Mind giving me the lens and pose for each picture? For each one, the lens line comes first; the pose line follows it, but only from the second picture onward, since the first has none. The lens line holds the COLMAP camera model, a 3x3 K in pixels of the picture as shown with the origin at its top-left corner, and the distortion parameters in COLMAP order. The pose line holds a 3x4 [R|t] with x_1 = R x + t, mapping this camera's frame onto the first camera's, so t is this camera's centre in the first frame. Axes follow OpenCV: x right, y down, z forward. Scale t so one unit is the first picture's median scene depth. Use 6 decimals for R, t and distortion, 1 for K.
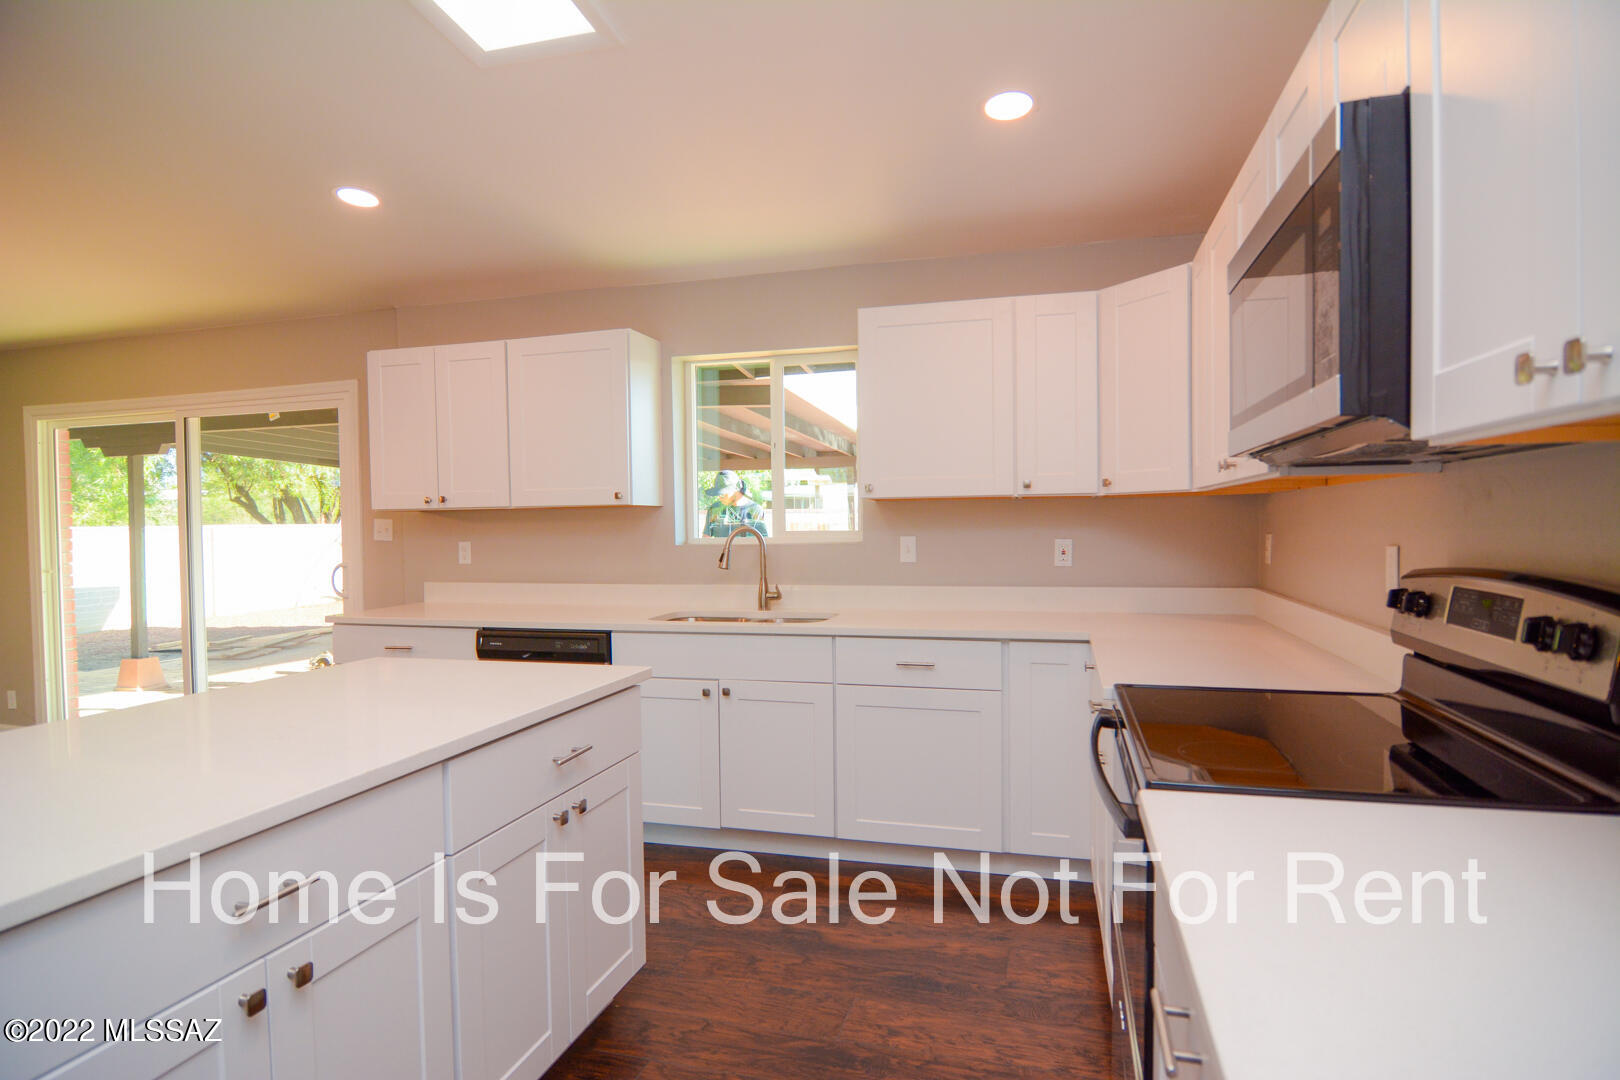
lens RADIAL K [[866.5, 0, 805.3], [0, 866.5, 543.2], [0, 0, 1]] dist [-0.013975, -0.002297]
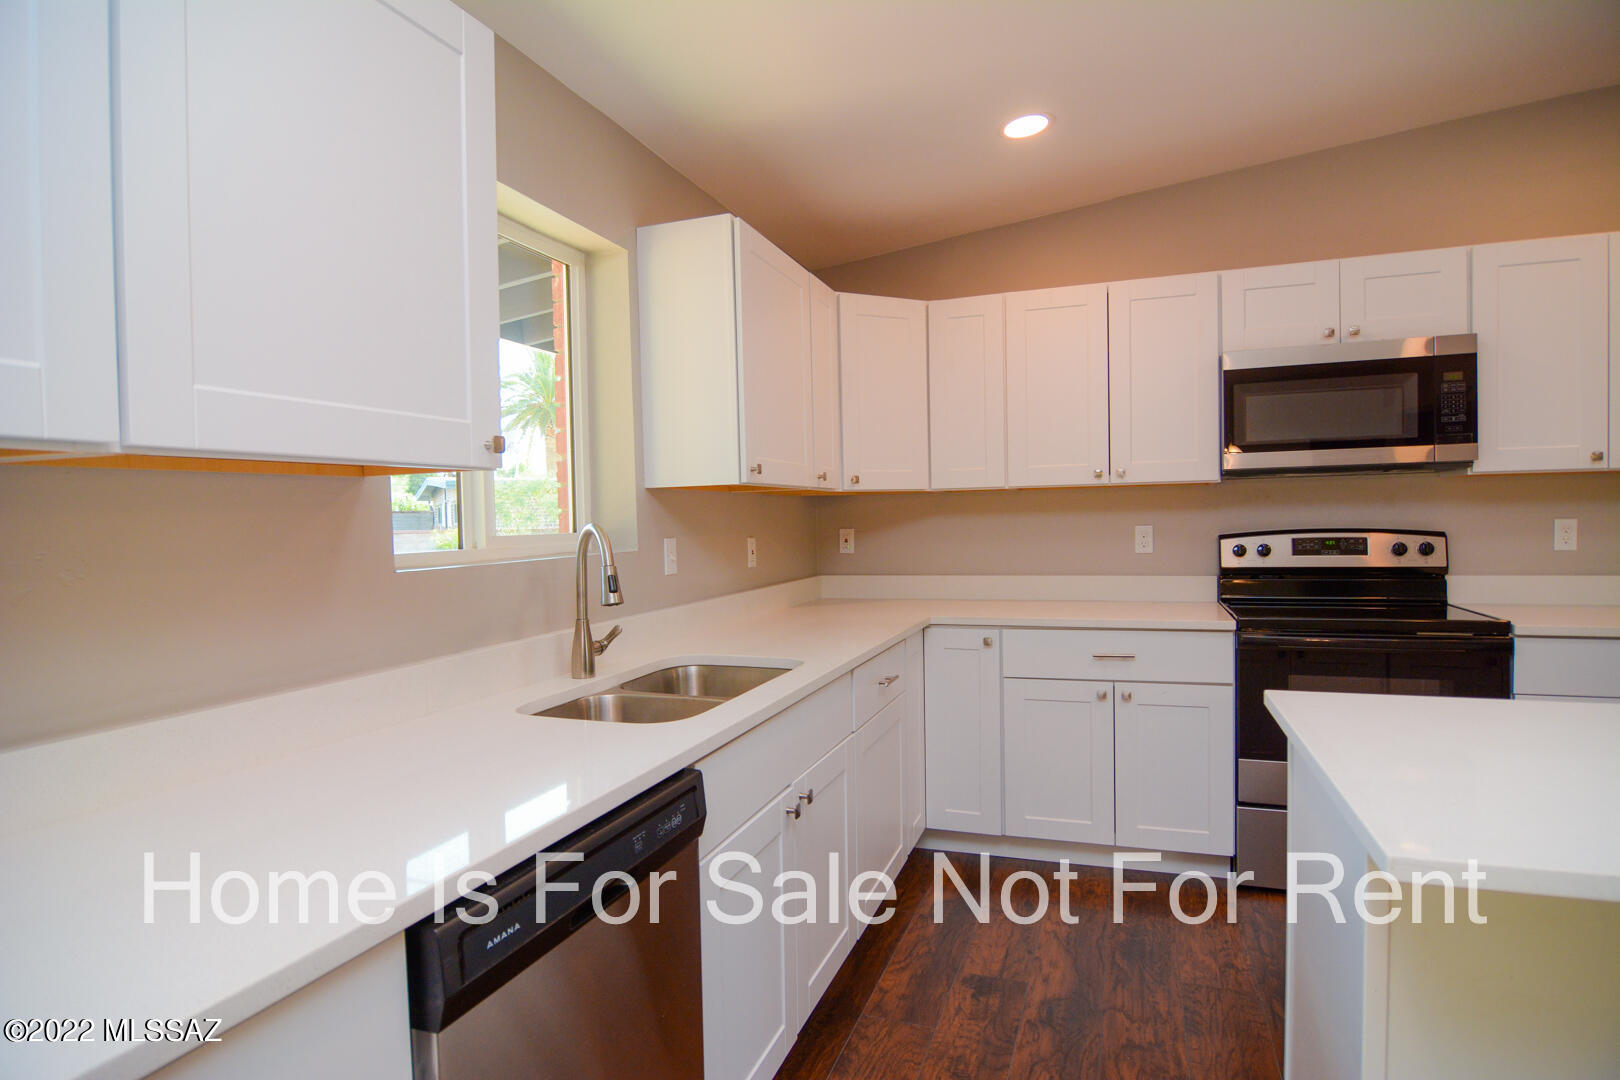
lens RADIAL K [[900.3, 0, 810.0], [0, 900.3, 540.0], [0, 0, 1]] dist [0.002702, 0.000448]
pose [[0.047980, -0.016980, 0.998704, -0.622121], [0.049540, 0.998665, 0.014600, -0.012175], [-0.997619, 0.048775, 0.048757, 0.846556]]
